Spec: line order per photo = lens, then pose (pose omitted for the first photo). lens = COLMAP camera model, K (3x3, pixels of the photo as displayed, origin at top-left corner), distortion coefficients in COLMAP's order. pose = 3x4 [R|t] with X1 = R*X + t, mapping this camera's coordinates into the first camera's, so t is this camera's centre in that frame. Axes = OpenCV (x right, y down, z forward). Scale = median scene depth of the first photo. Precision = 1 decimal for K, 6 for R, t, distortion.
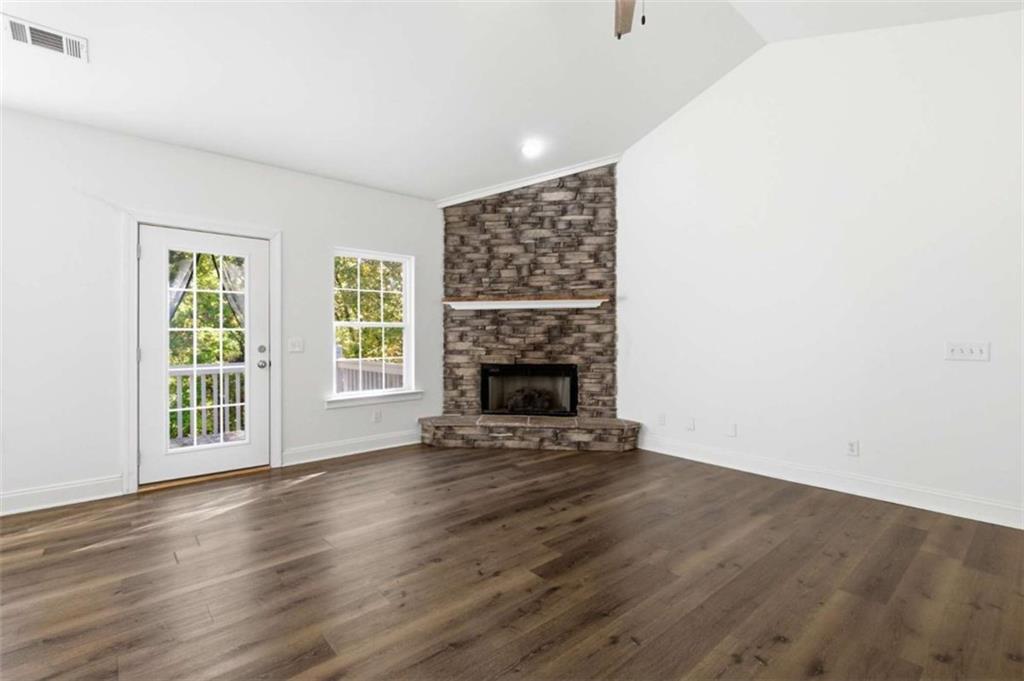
lens RADIAL K [[467.6, 0, 513.6], [0, 467.6, 338.9], [0, 0, 1]] dist [0.001154, 0.000206]
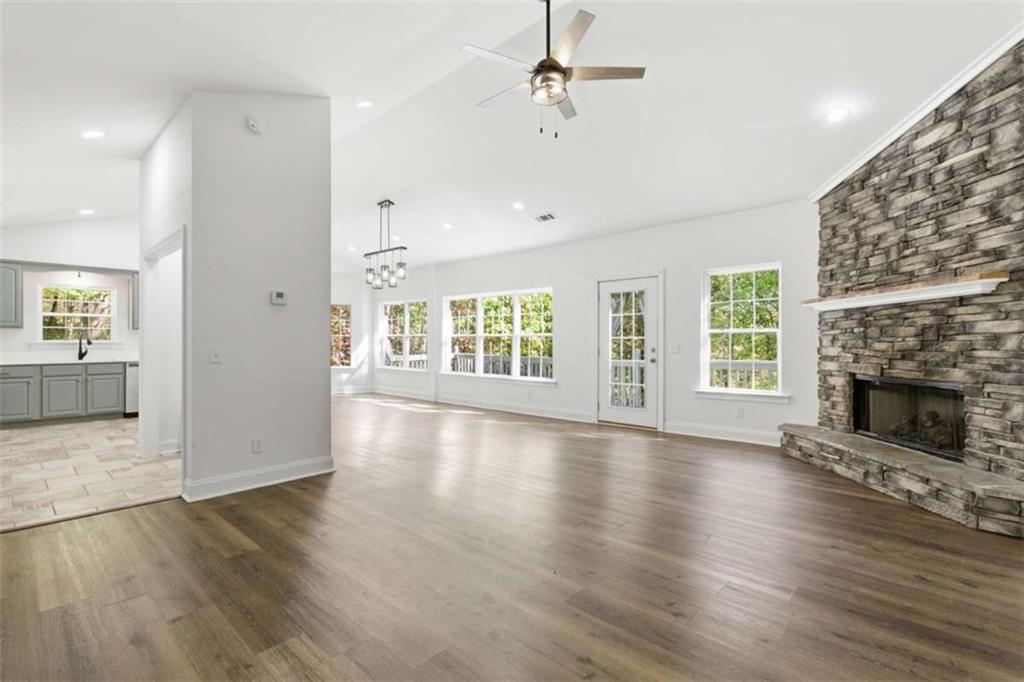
lens RADIAL K [[467.6, 0, 520.4], [0, 467.6, 342.1], [0, 0, 1]] dist [0.001154, 0.000206]
pose [[0.122423, -0.000032, -0.992478, 0.705300], [0.000066, 1.000000, -0.000024, -0.002669], [0.992478, -0.000063, 0.122423, 0.311283]]
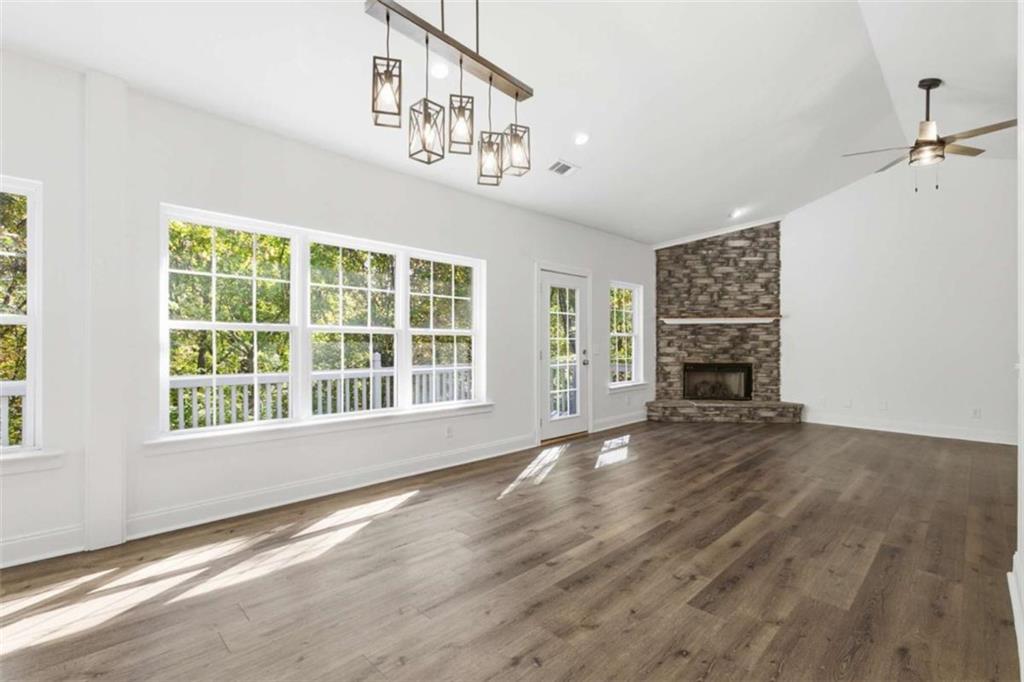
lens RADIAL K [[467.6, 0, 510.6], [0, 467.6, 343.1], [0, 0, 1]] dist [0.001154, 0.000206]
pose [[0.997734, 0.000652, 0.067274, -0.683198], [-0.000451, 0.999995, -0.003001, -0.001678], [-0.067276, 0.002963, 0.997730, -0.351001]]
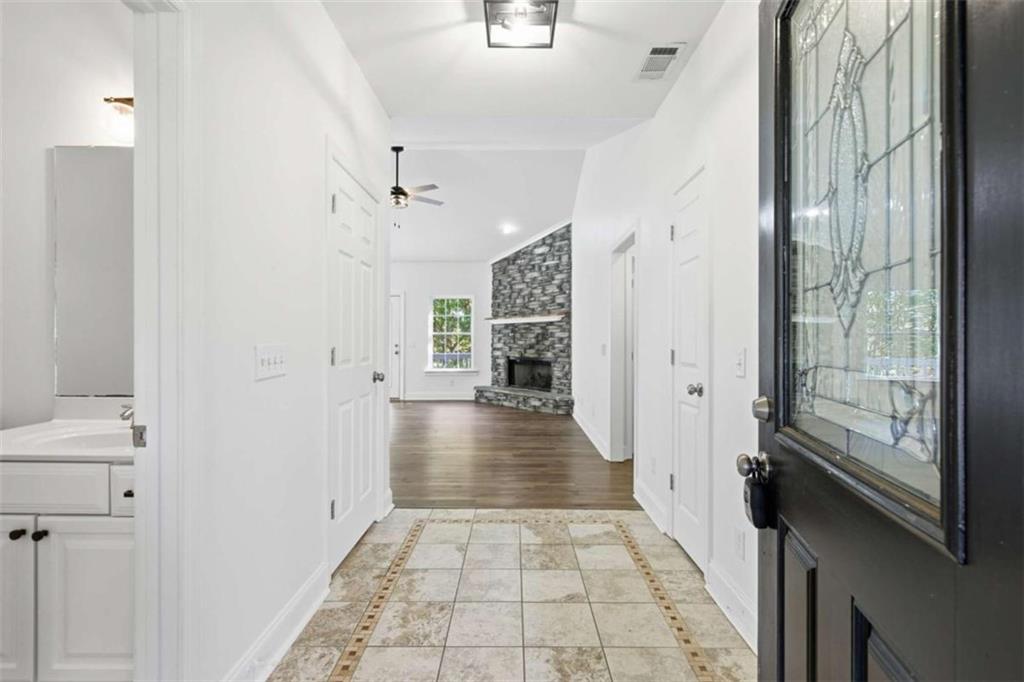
lens RADIAL K [[467.6, 0, 514.6], [0, 467.6, 340.8], [0, 0, 1]] dist [0.001154, 0.000206]
pose [[0.753461, 0.003101, -0.657485, 1.054597], [-0.004532, 0.999990, -0.000477, -0.001387], [0.657477, 0.003339, 0.753467, -0.234752]]
